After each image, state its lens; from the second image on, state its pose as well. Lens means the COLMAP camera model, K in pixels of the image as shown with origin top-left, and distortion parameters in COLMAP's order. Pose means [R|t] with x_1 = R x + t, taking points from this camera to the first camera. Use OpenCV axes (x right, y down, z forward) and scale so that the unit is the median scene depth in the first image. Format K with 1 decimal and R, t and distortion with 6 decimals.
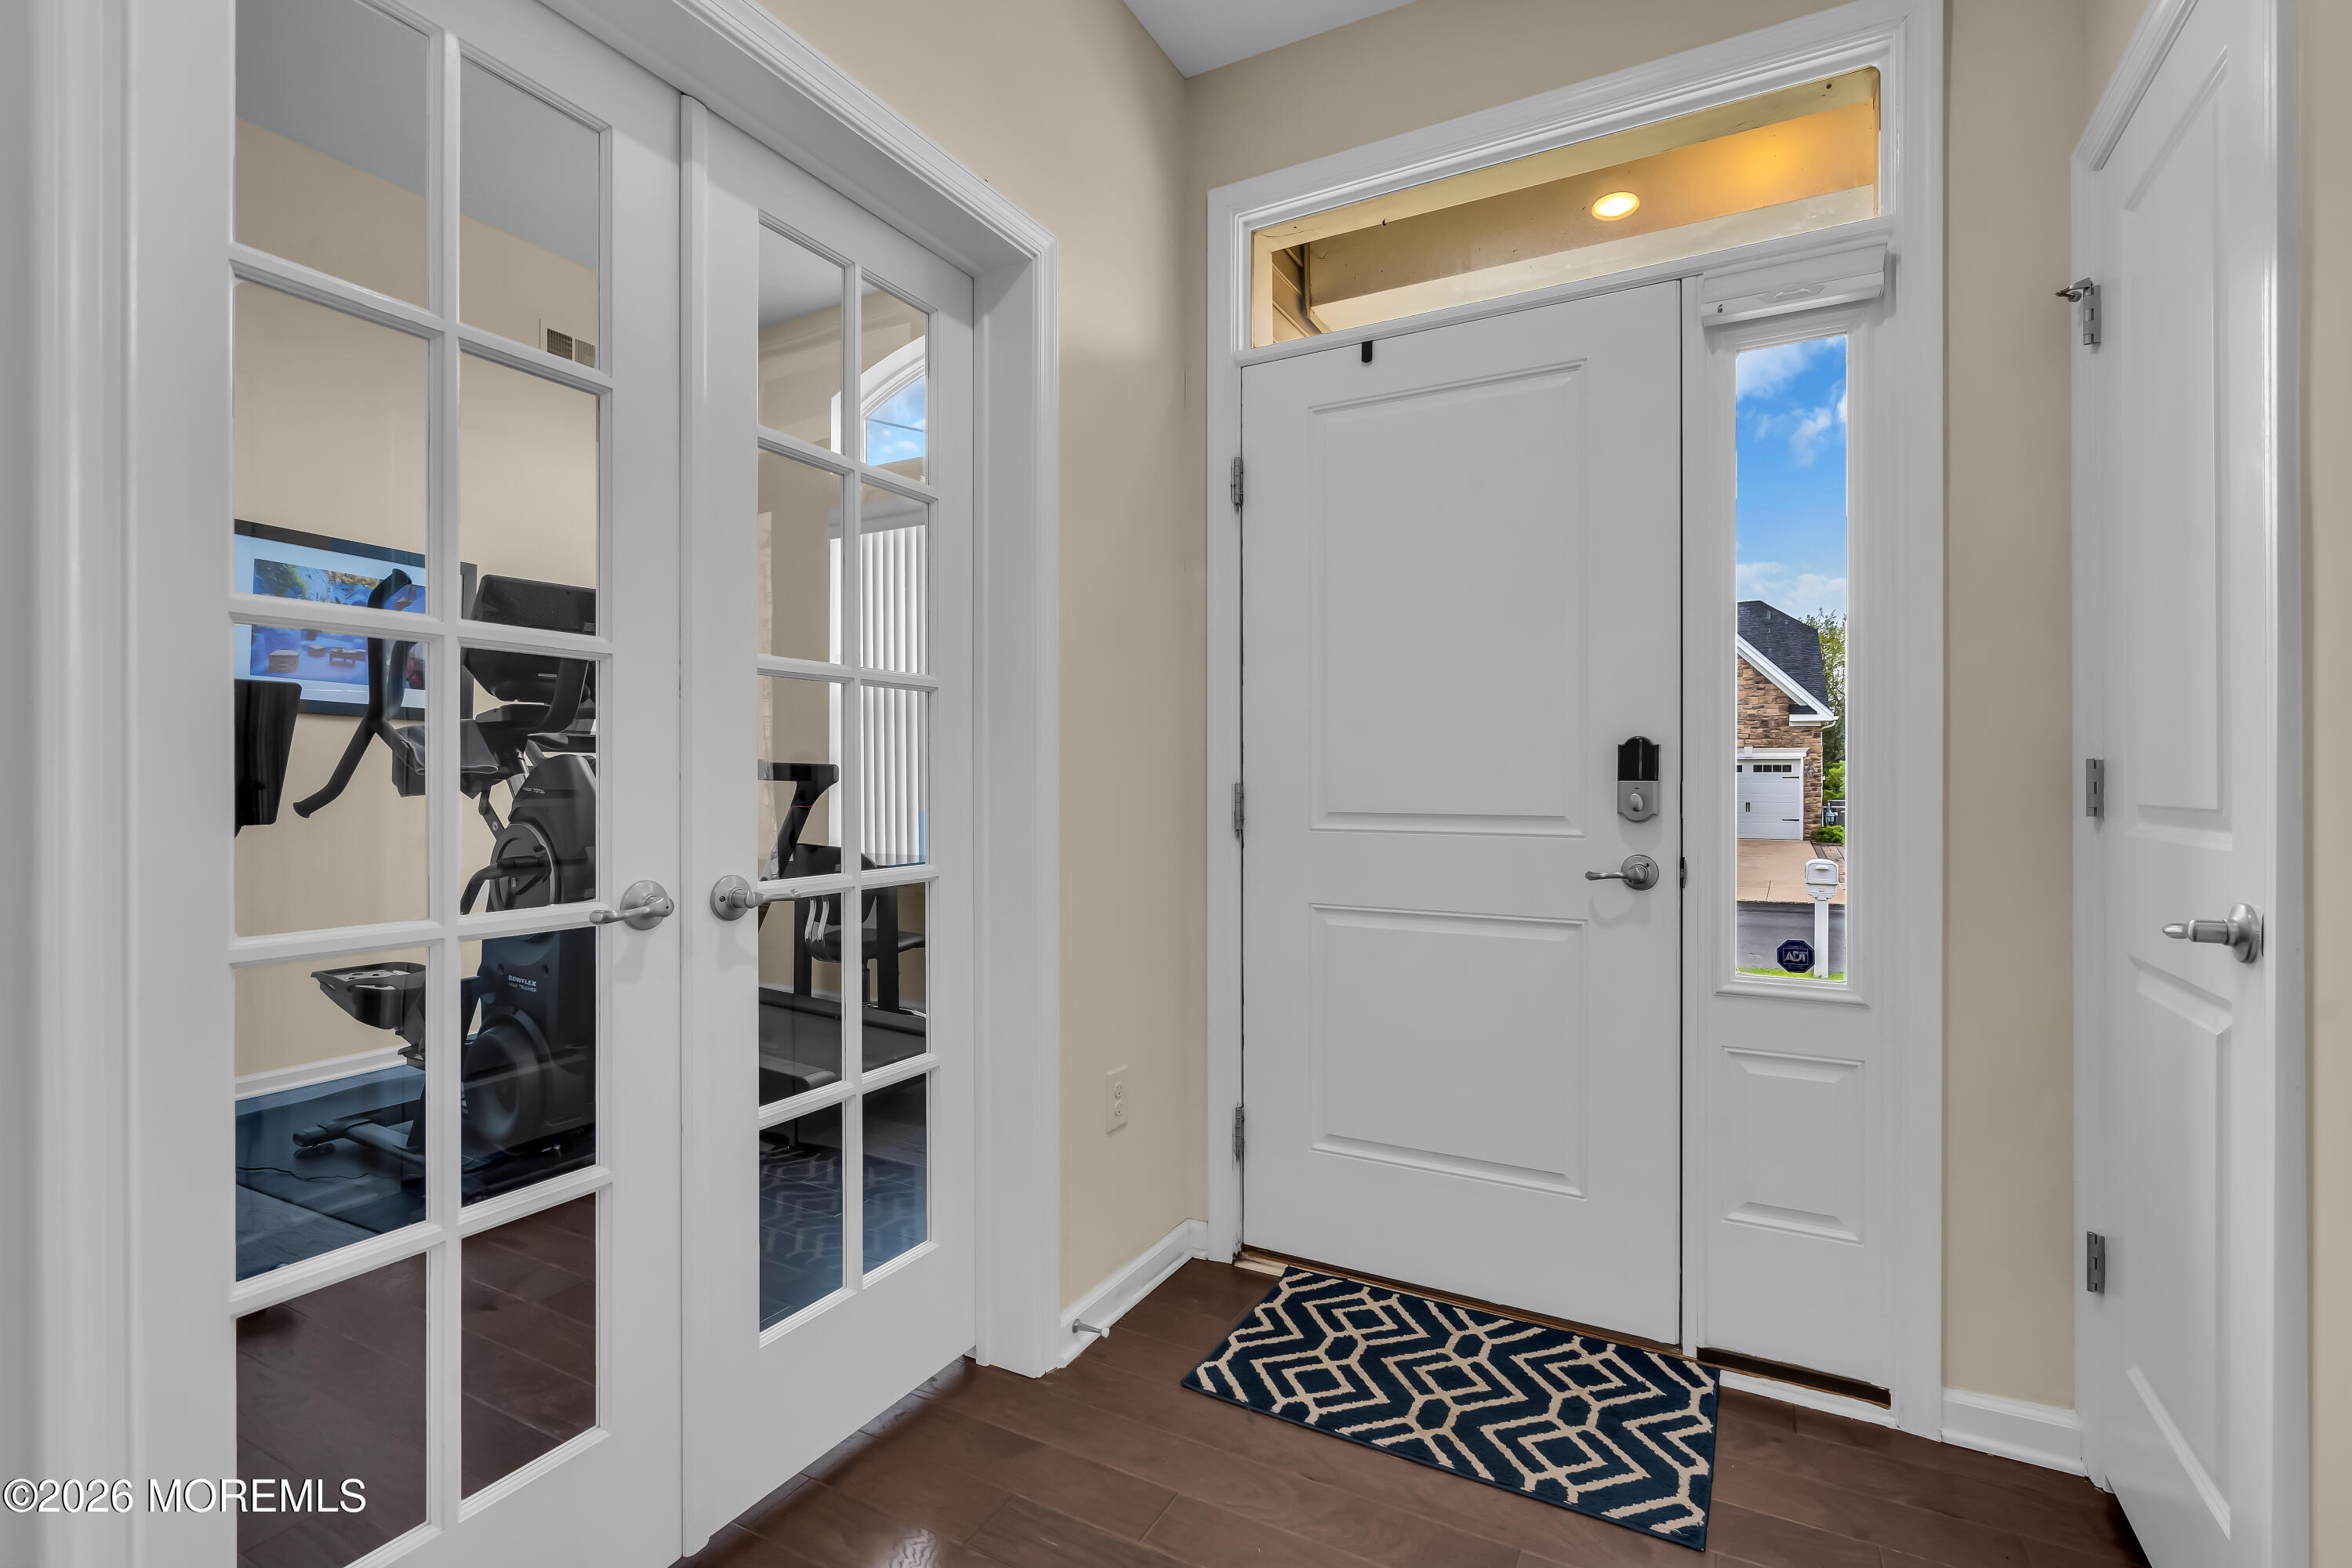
lens RADIAL K [[1062.4, 0, 1182.4], [0, 1062.4, 772.1], [0, 0, 1]] dist [-0.002148, -0.000361]
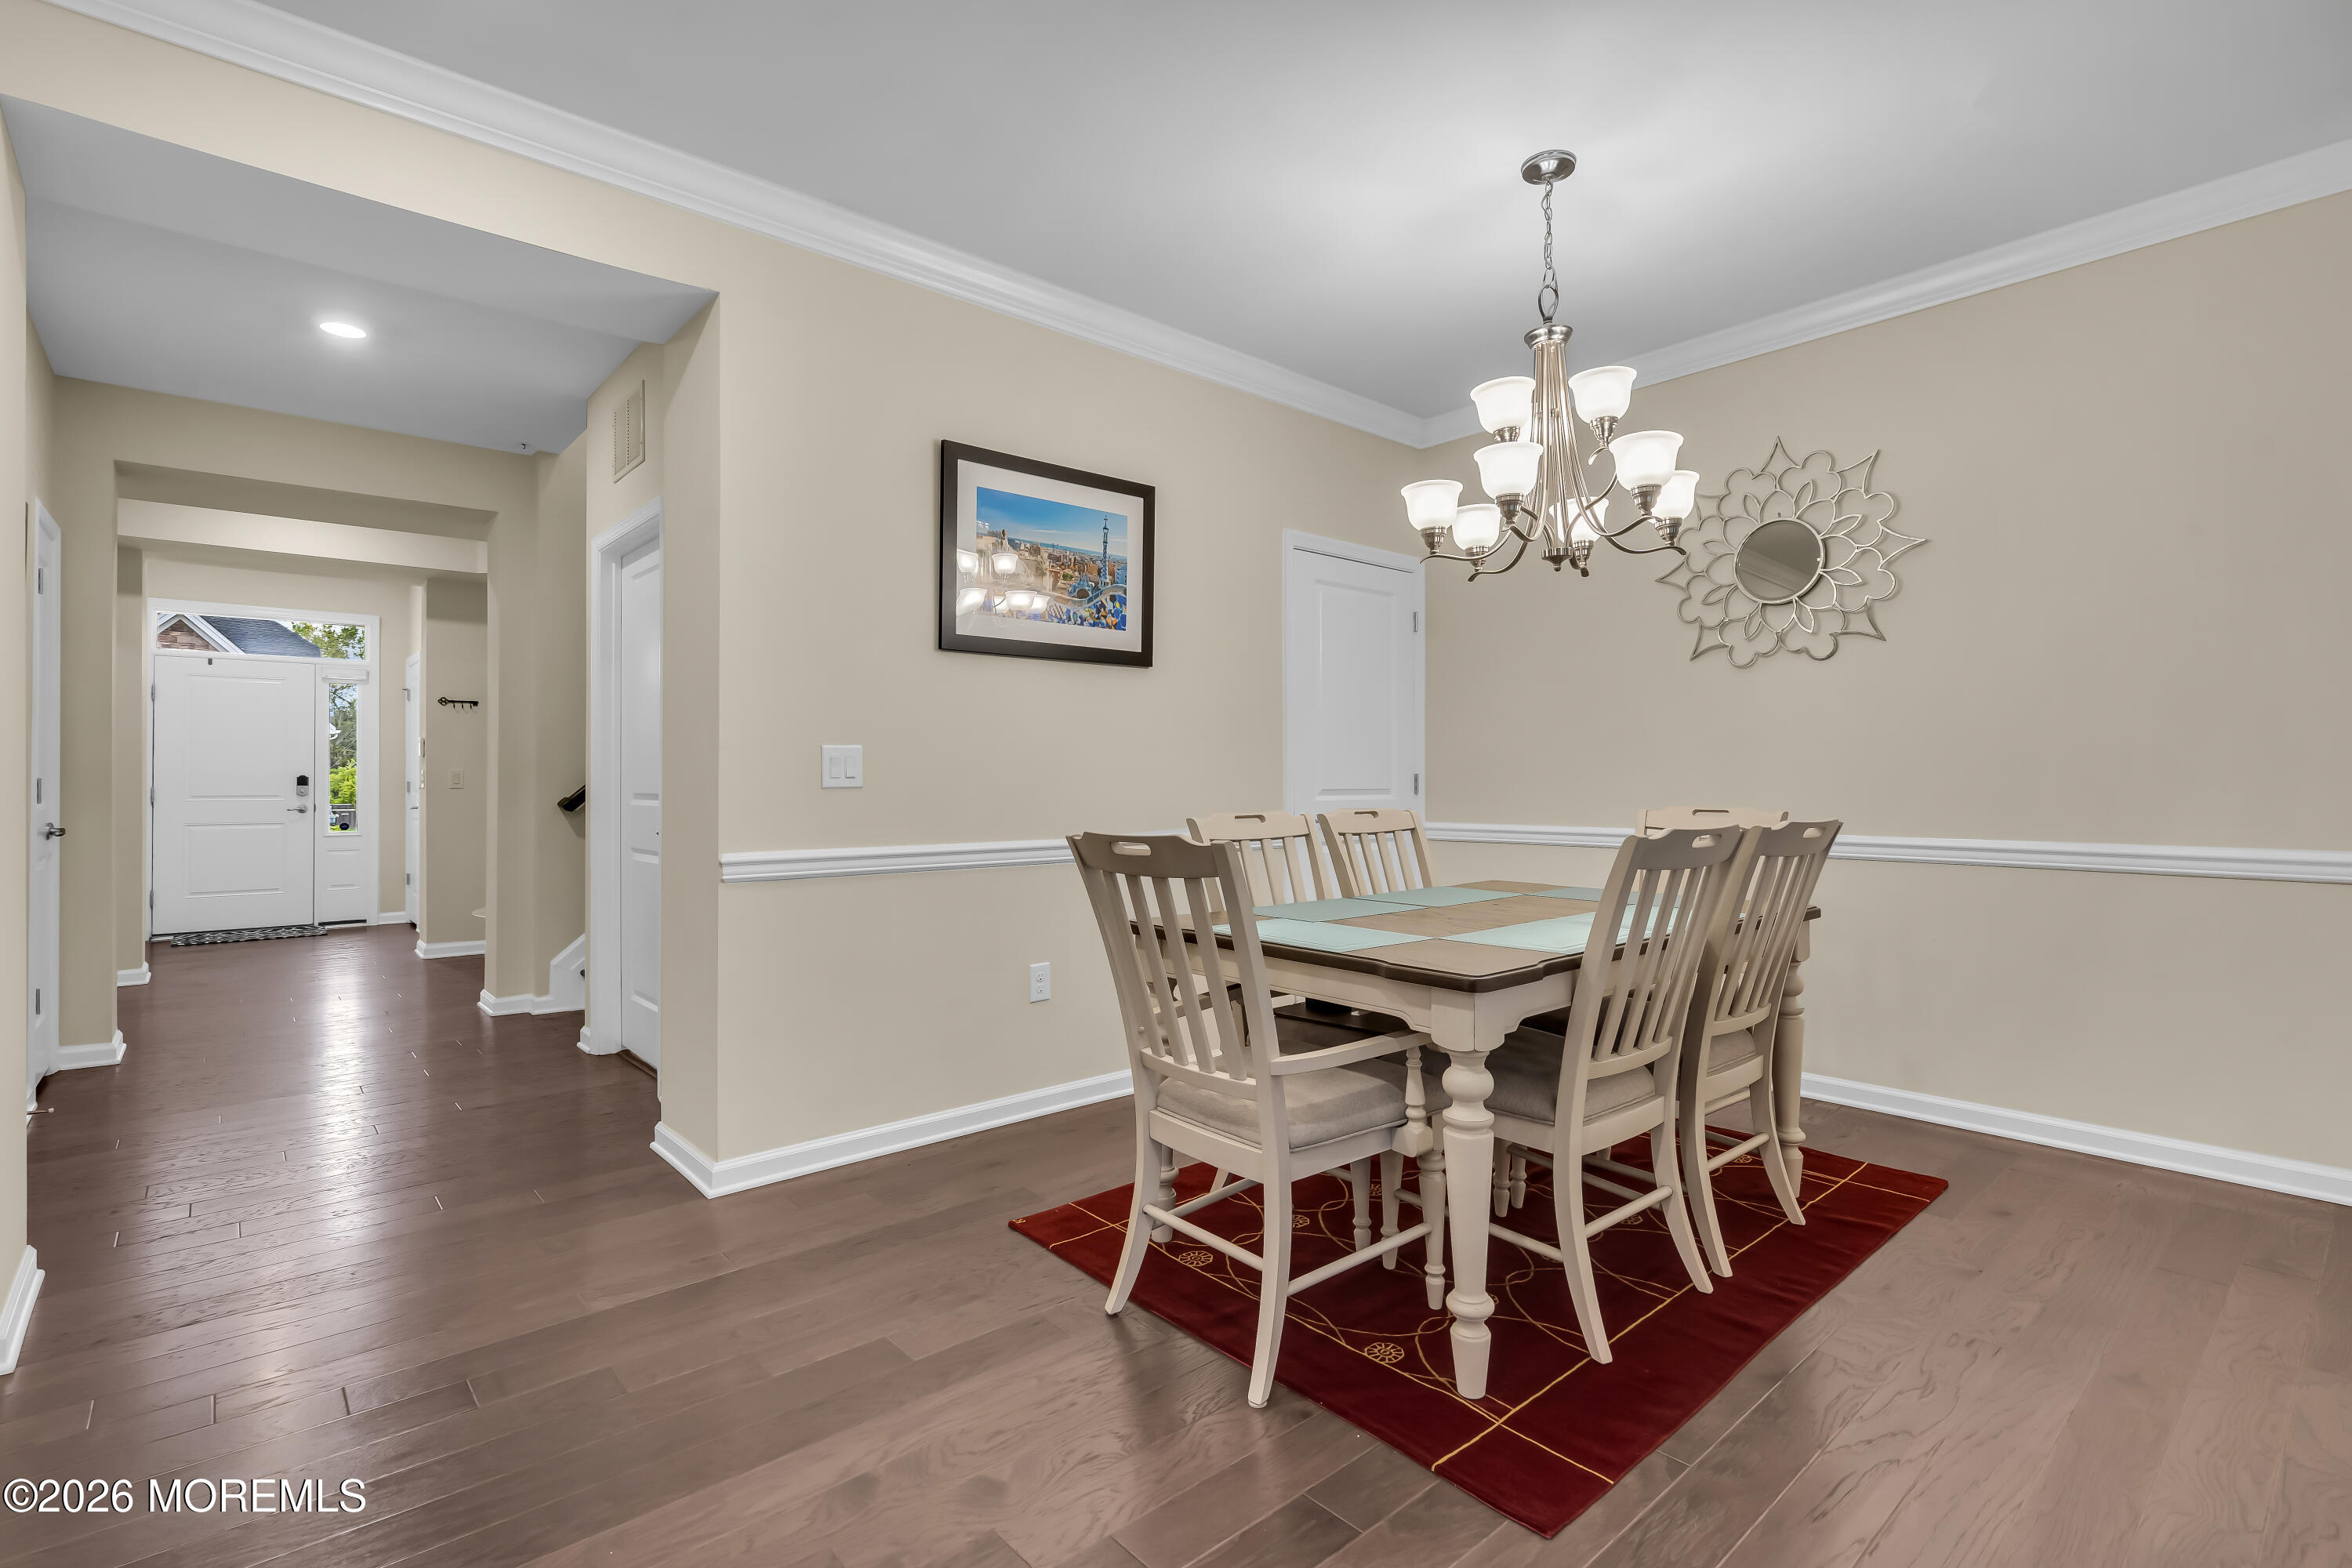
lens RADIAL K [[1093.1, 0, 1176.5], [0, 1093.1, 783.5], [0, 0, 1]] dist [0.001881, 0.000622]
pose [[0.354811, -0.000564, 0.934938, -2.305147], [-0.006510, 0.999974, 0.003074, -0.035454], [-0.934915, -0.007177, 0.354798, -3.618240]]
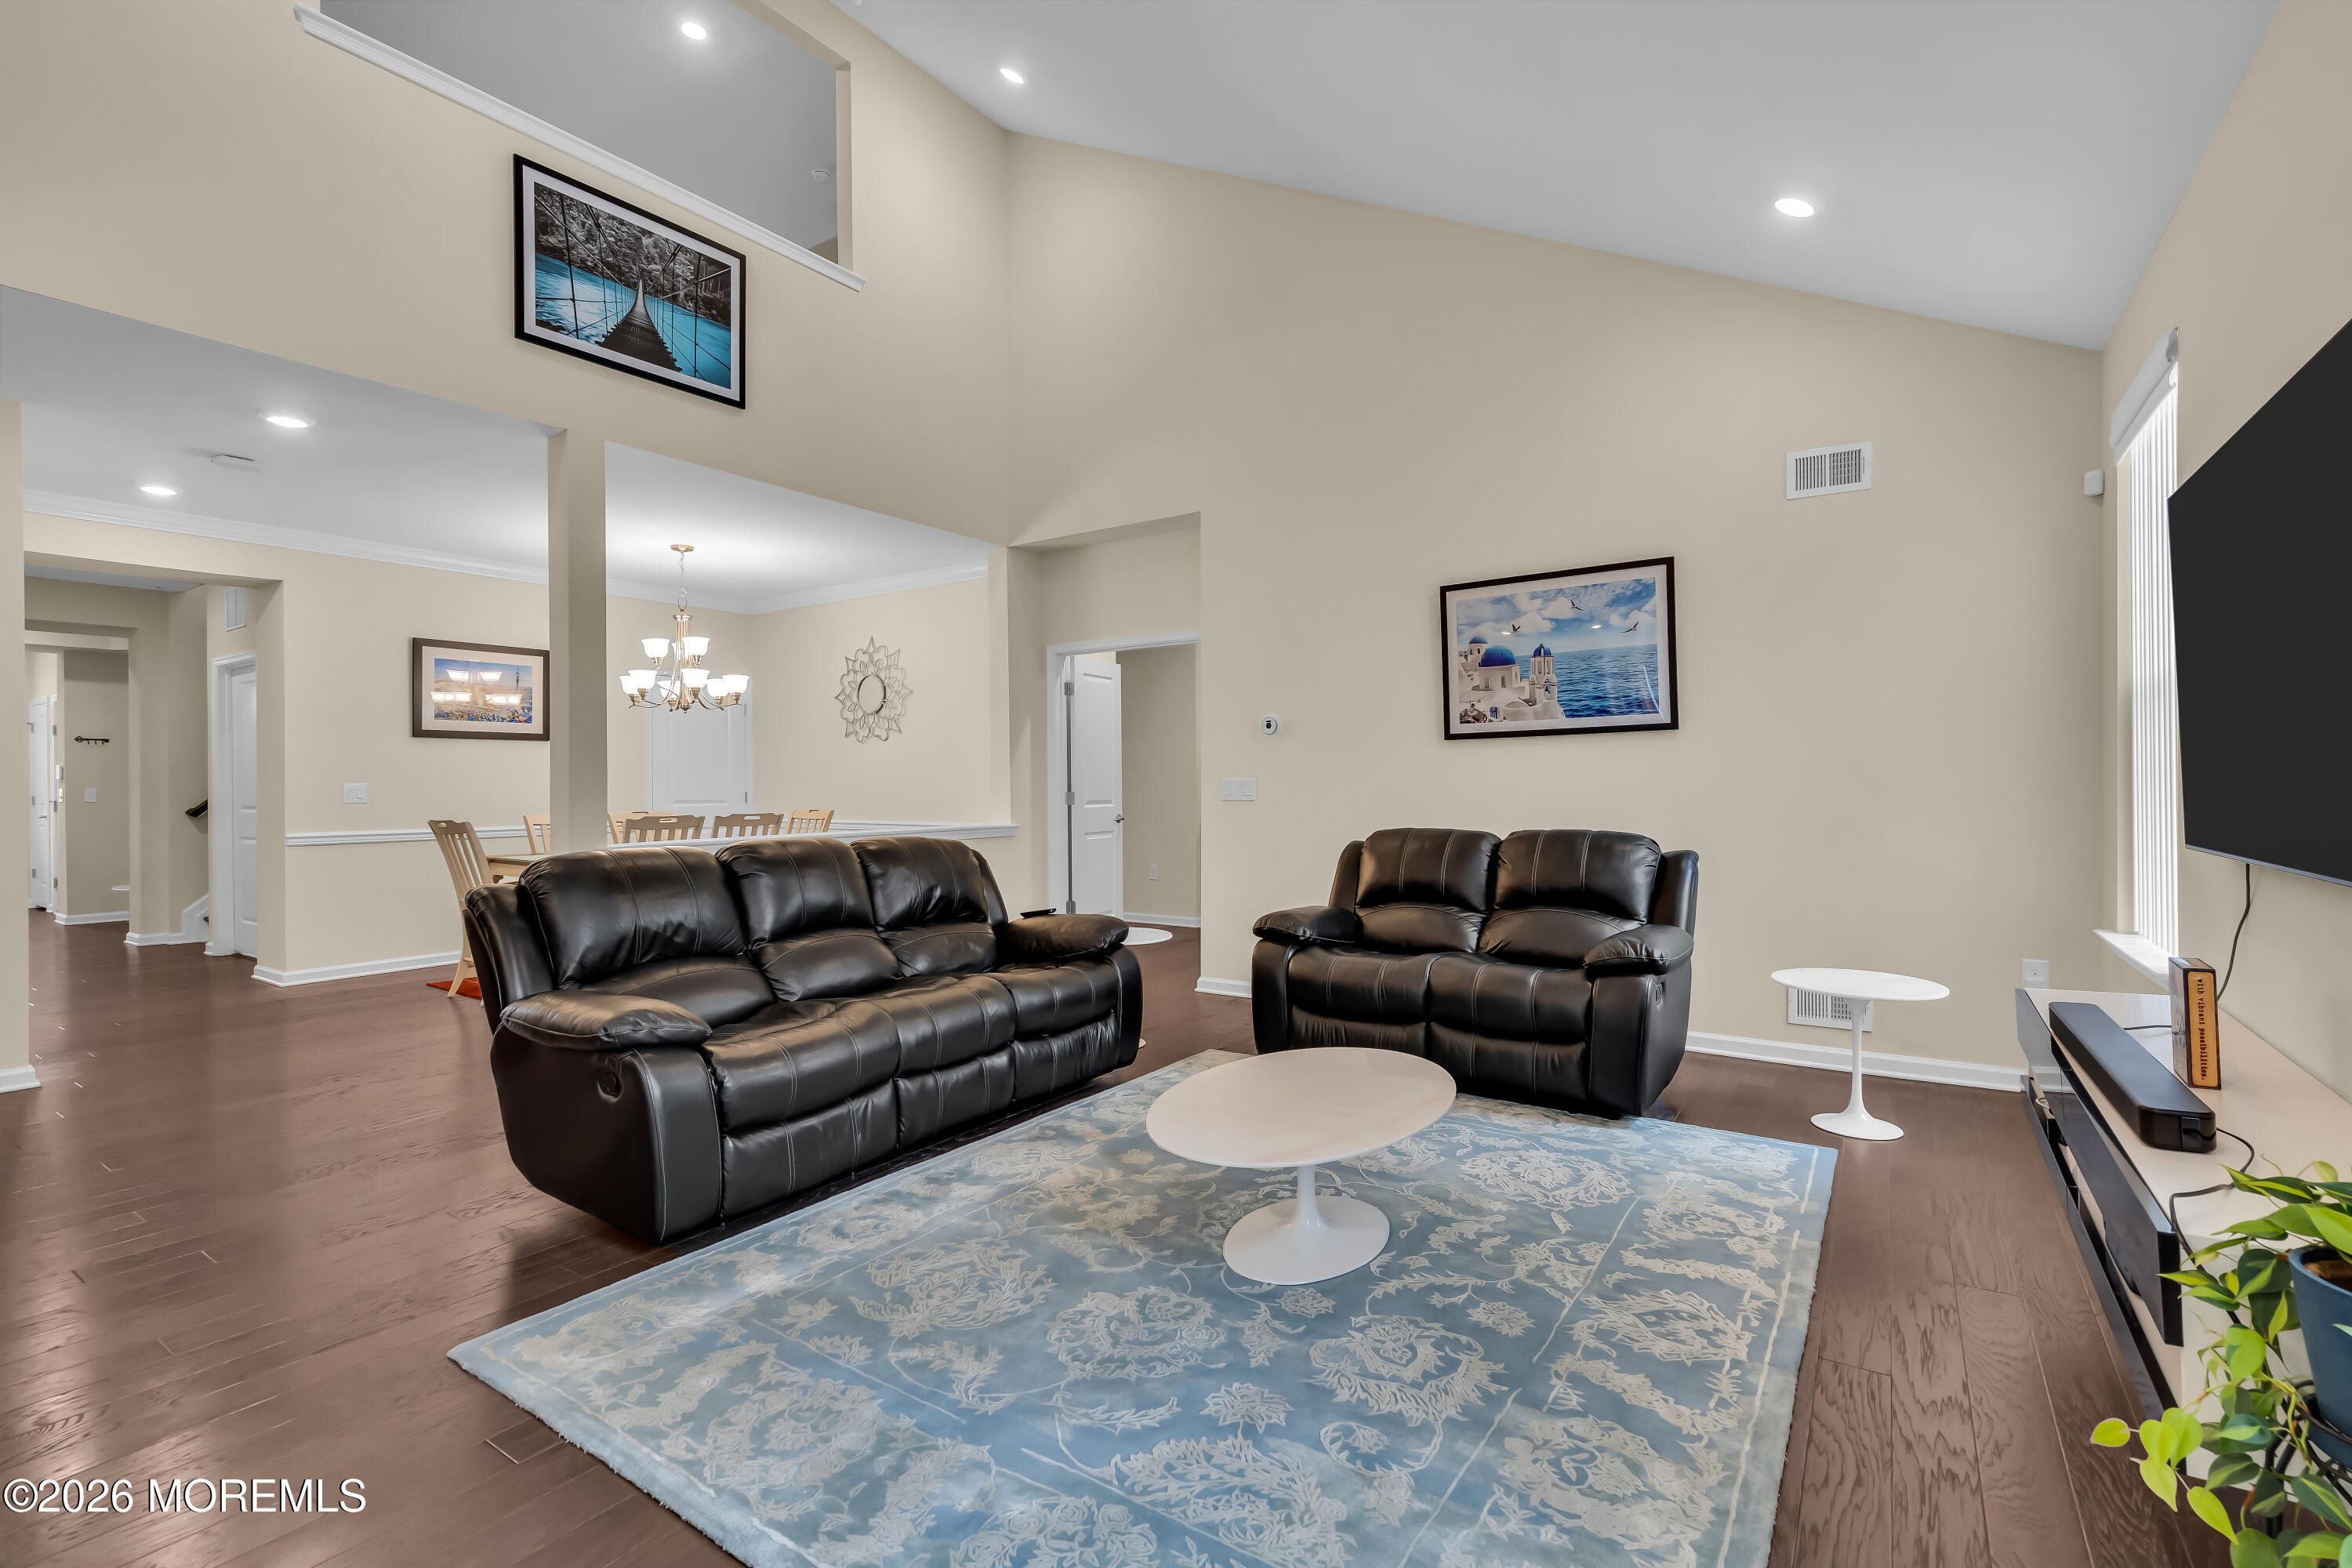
lens RADIAL K [[1055.2, 0, 1186.3], [0, 1055.2, 787.7], [0, 0, 1]] dist [-0.006383, 0.000993]
pose [[0.096480, -0.004485, 0.995325, -4.021843], [-0.001689, 0.999988, 0.004669, -0.089630], [-0.995334, -0.002132, 0.096471, -5.514019]]
